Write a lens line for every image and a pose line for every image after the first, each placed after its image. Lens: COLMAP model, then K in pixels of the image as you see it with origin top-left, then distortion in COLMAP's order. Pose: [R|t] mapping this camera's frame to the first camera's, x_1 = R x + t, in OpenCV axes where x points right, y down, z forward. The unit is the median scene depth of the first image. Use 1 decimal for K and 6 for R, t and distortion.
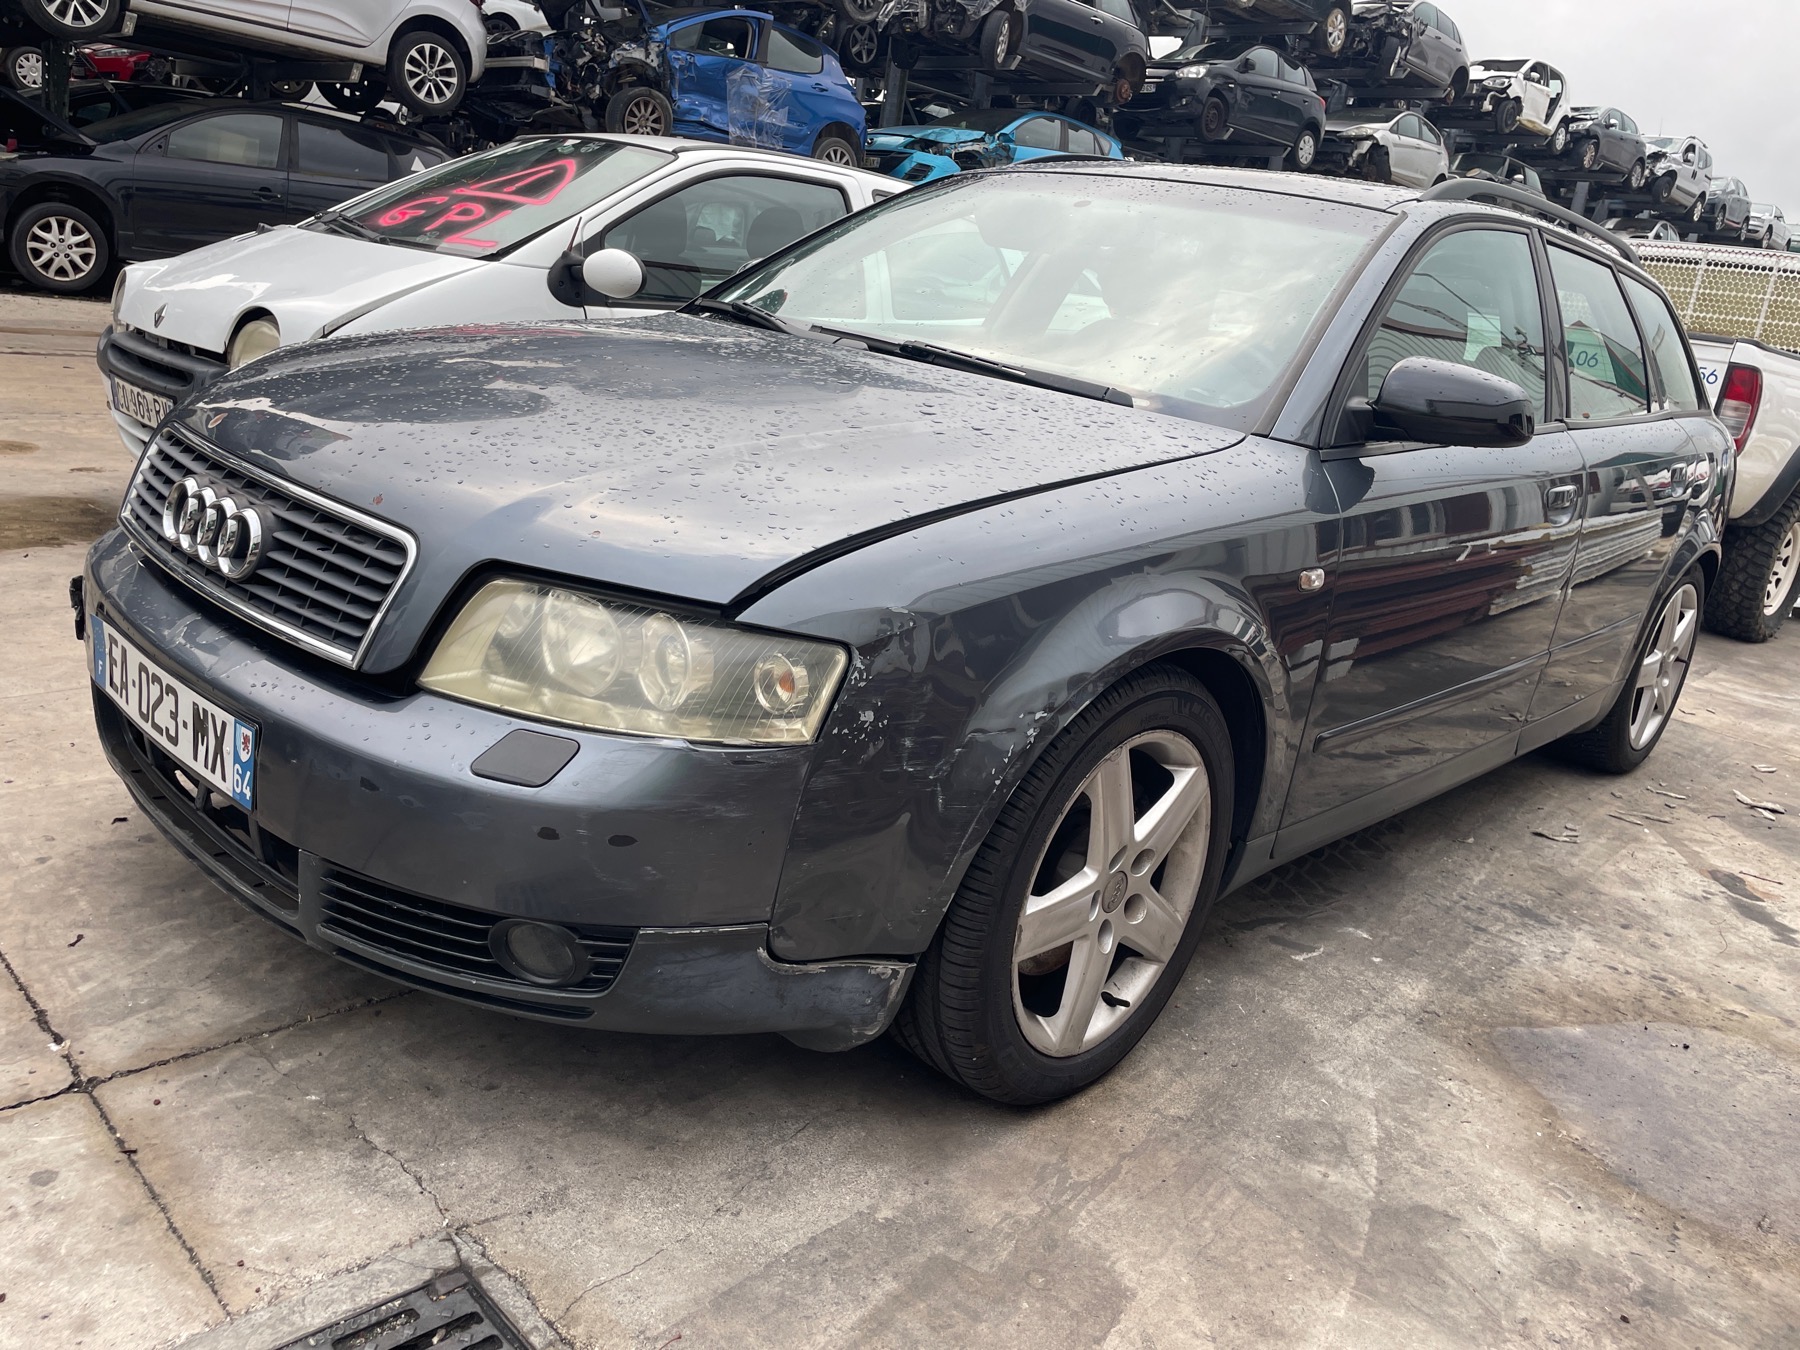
lens RADIAL K [[1367.0, 0, 906.7], [0, 1367.0, 681.7], [0, 0, 1]] dist [0.067676, -0.096119]
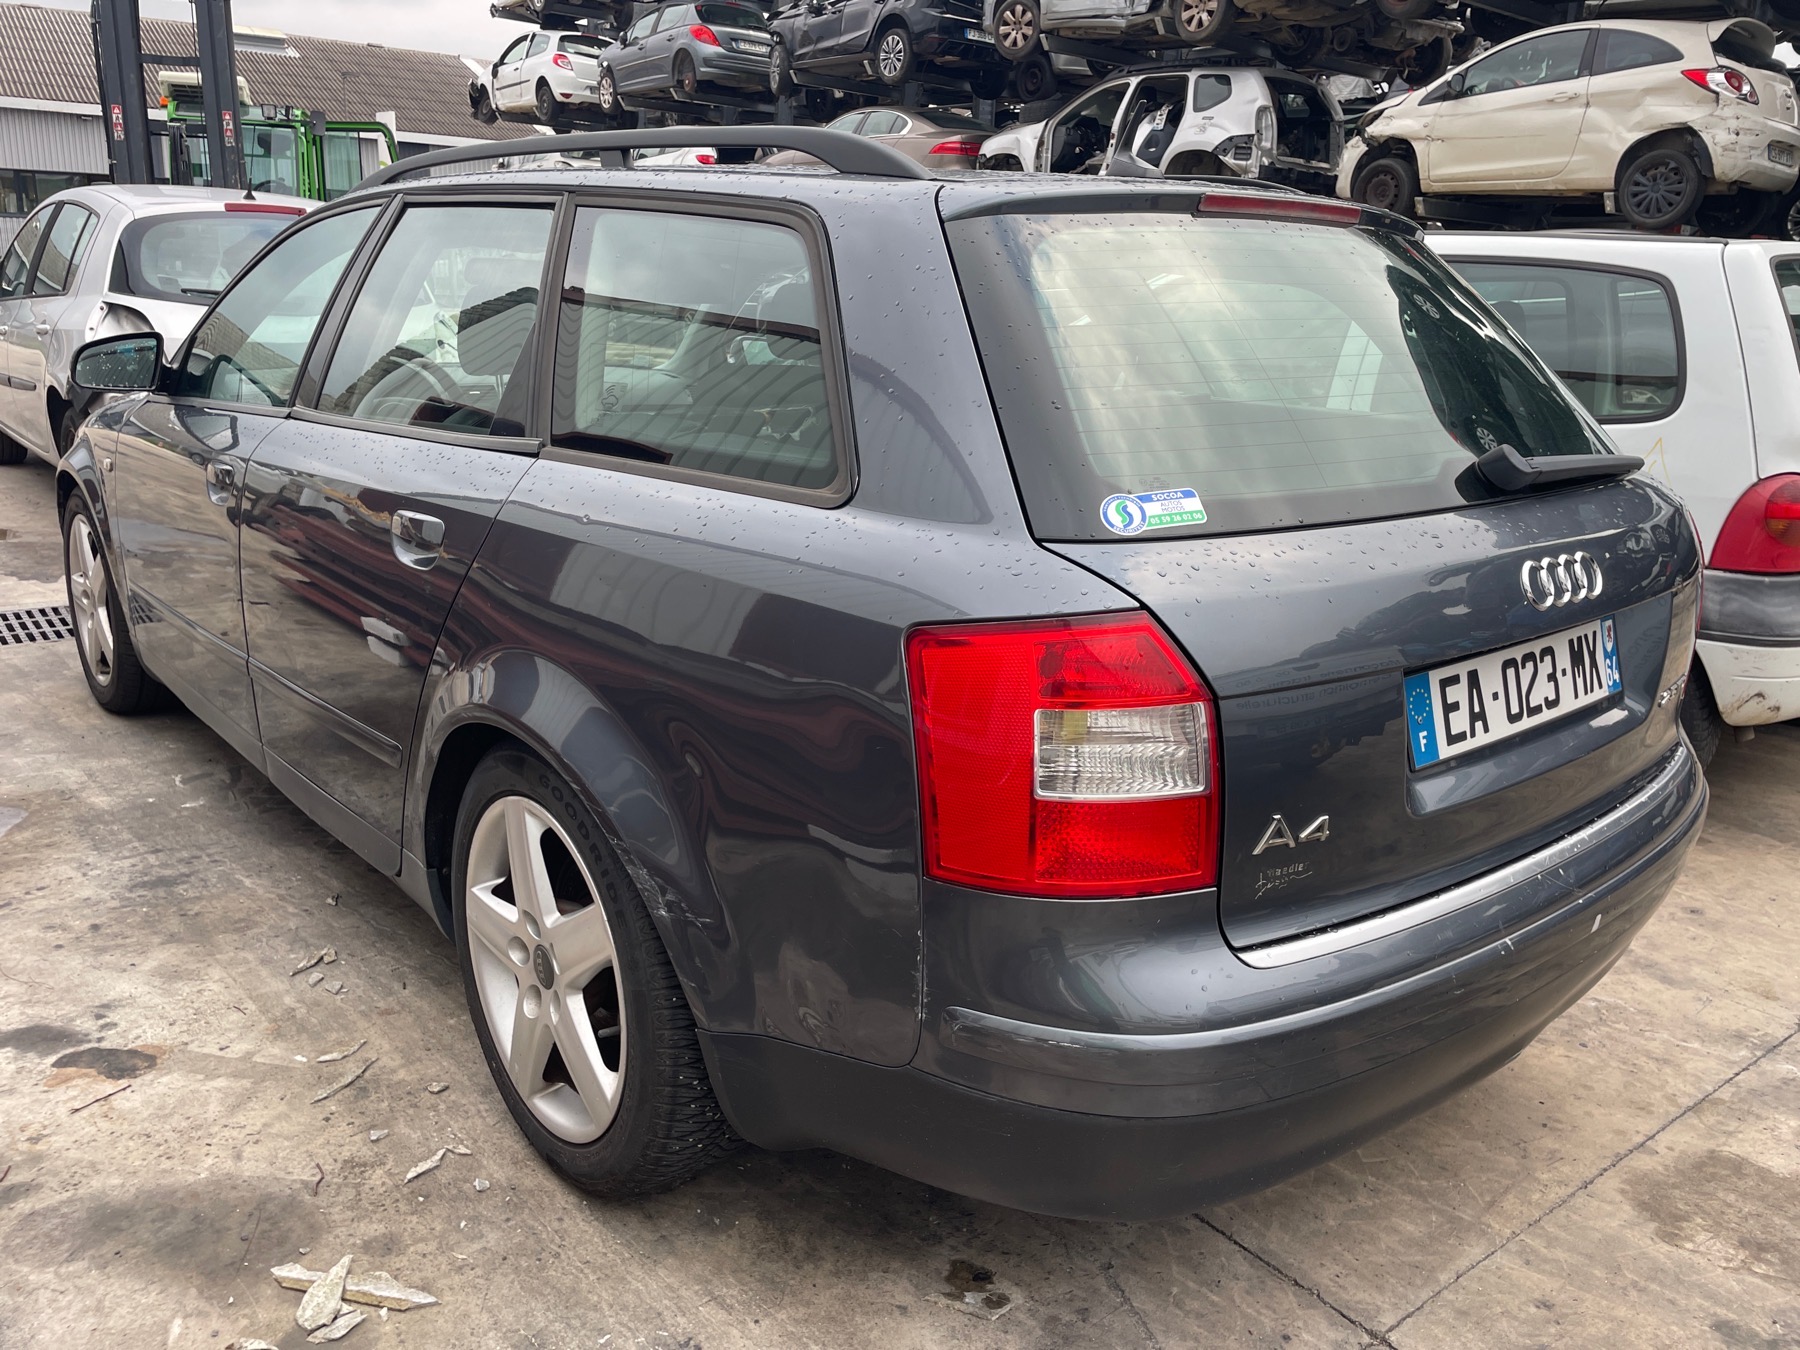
lens RADIAL K [[1382.6, 0, 922.8], [0, 1382.6, 673.3], [0, 0, 1]] dist [0.074061, -0.098496]
pose [[-0.103980, 0.128965, -0.986183, 2.082938], [-0.333909, 0.929480, 0.156756, -0.480115], [0.936853, 0.345595, -0.053585, 2.300452]]
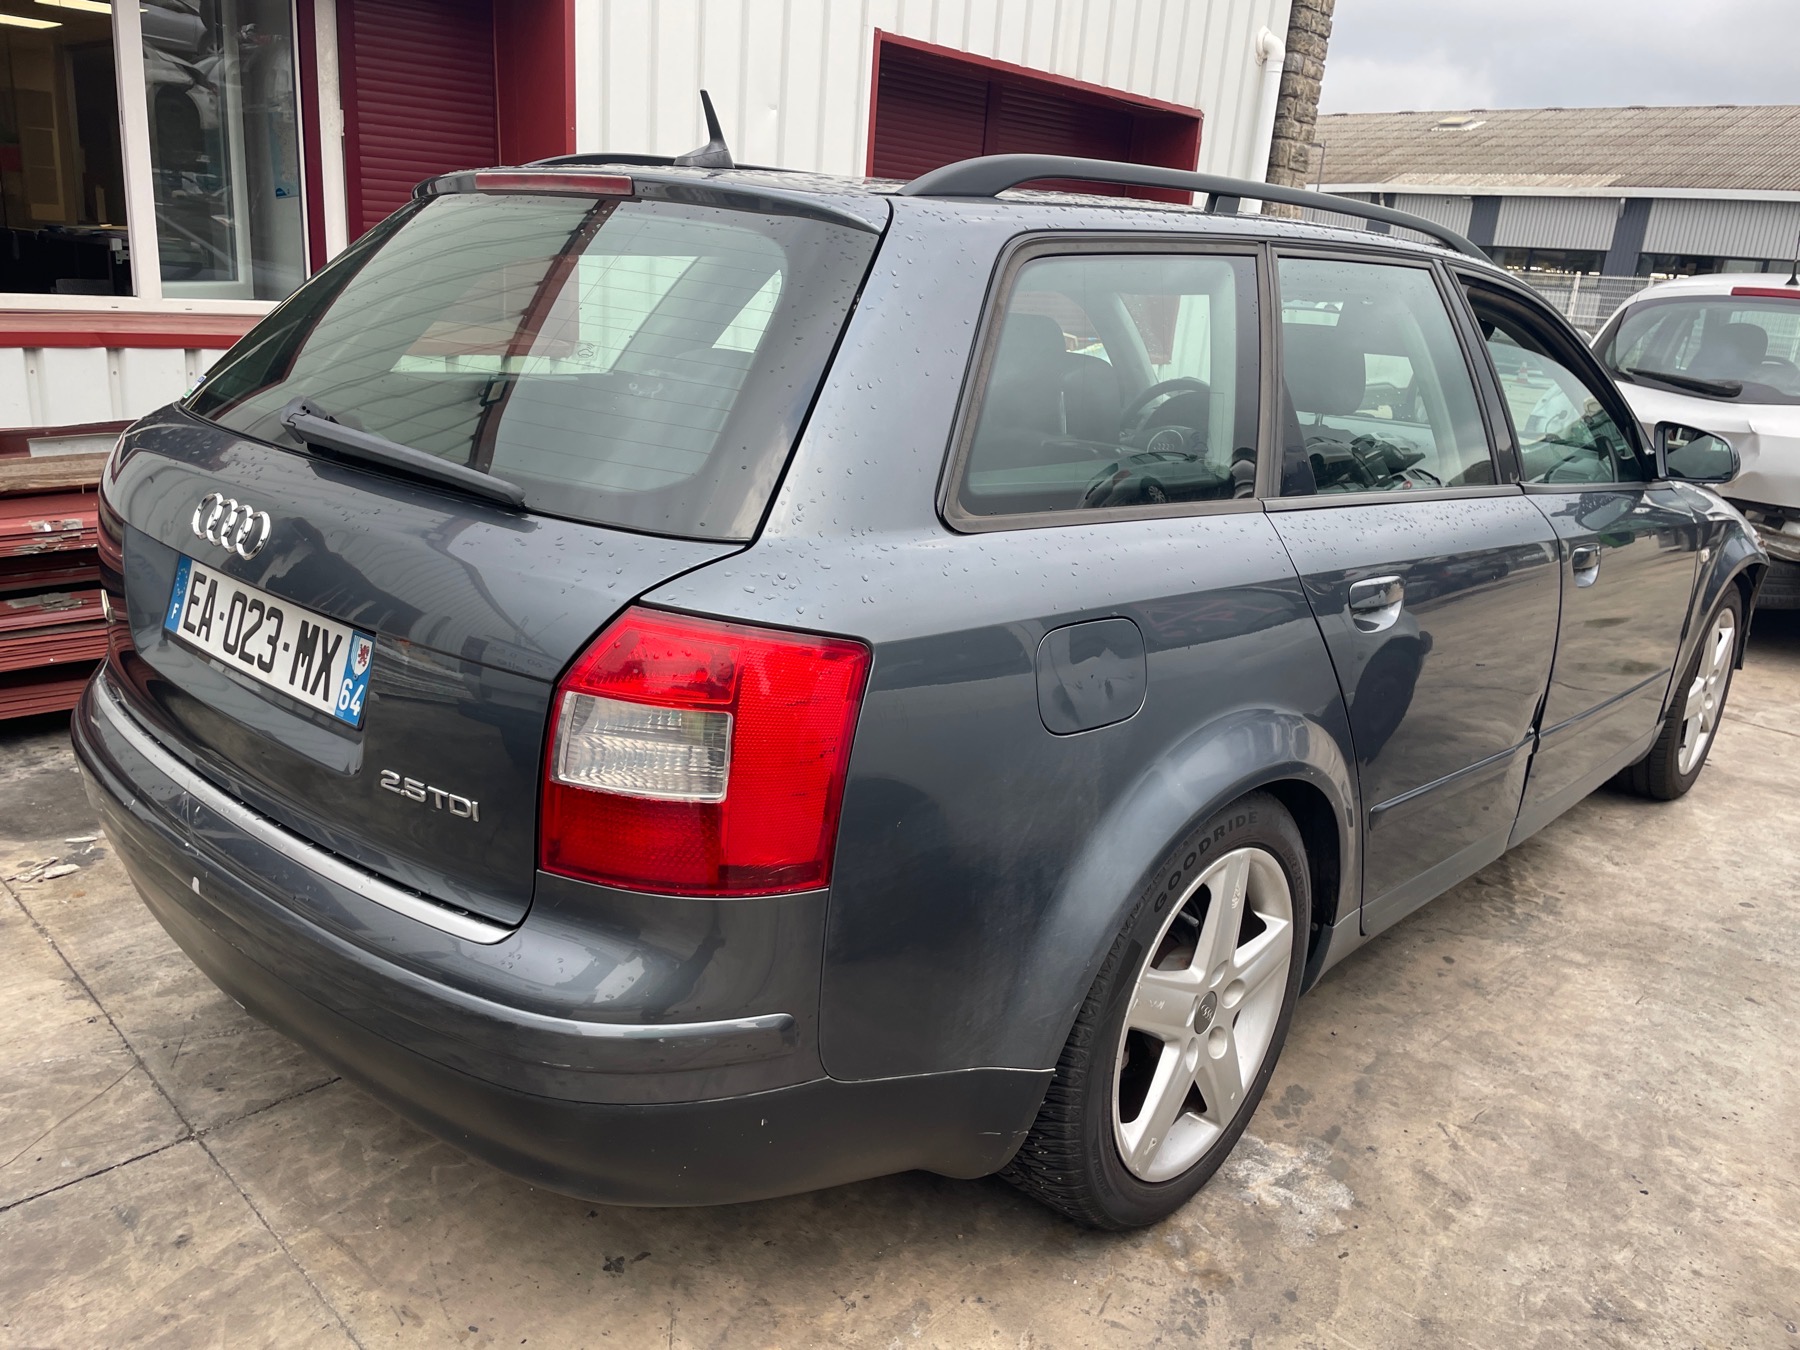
lens RADIAL K [[1378.4, 0, 886.6], [0, 1378.4, 687.3], [0, 0, 1]] dist [0.076789, -0.103580]
pose [[-0.975197, -0.205002, -0.083459, 0.845580], [-0.216442, 0.804349, 0.553332, -1.011105], [-0.046304, 0.557672, -0.828769, 3.349878]]
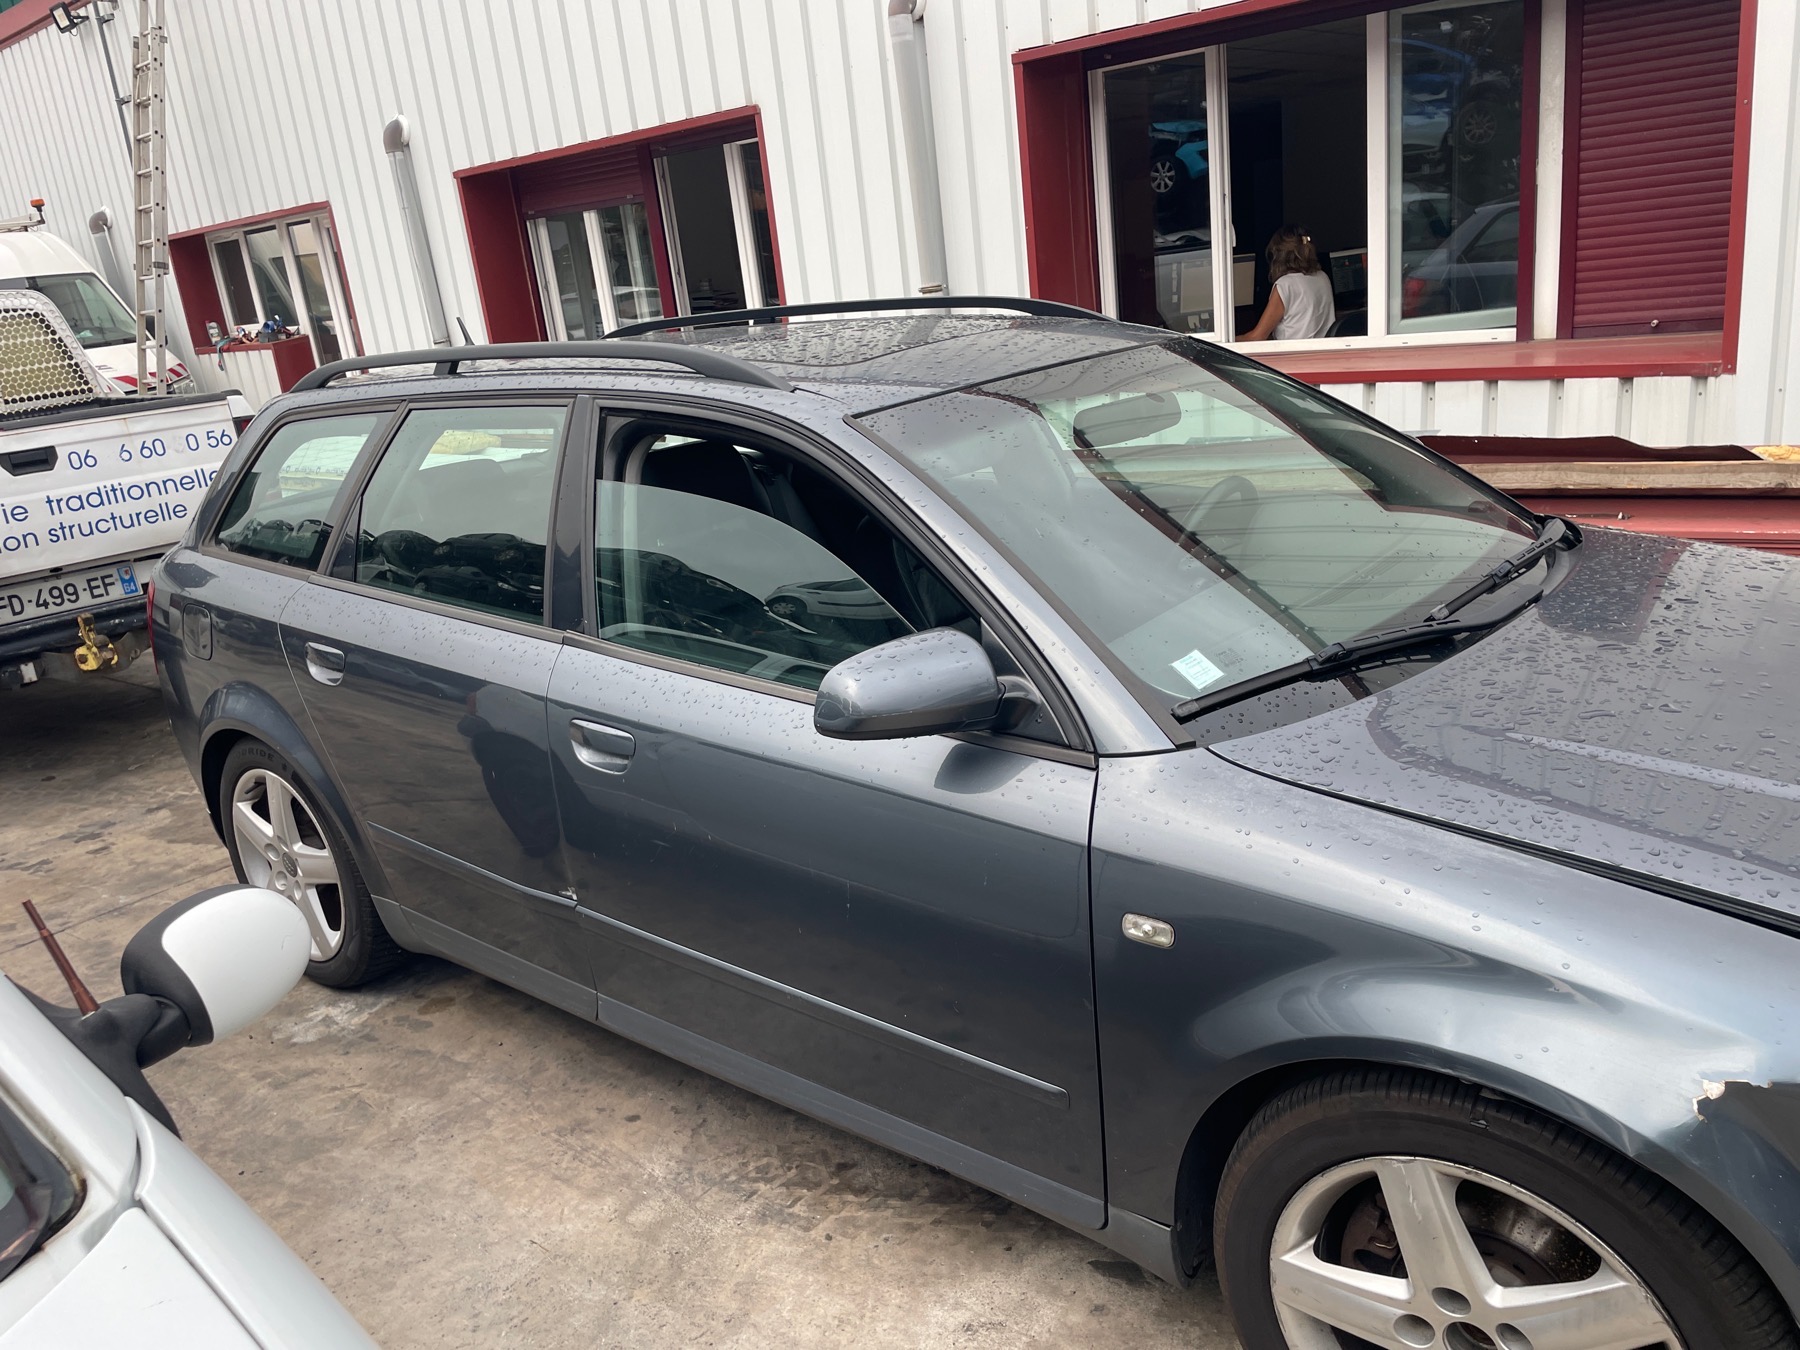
lens RADIAL K [[1374.5, 0, 910.3], [0, 1374.5, 681.6], [0, 0, 1]] dist [0.078478, -0.105577]
pose [[-0.096434, -0.429929, 0.897698, -1.056486], [0.374938, 0.819774, 0.432887, -0.938610], [-0.922020, 0.378326, 0.082143, 1.674144]]
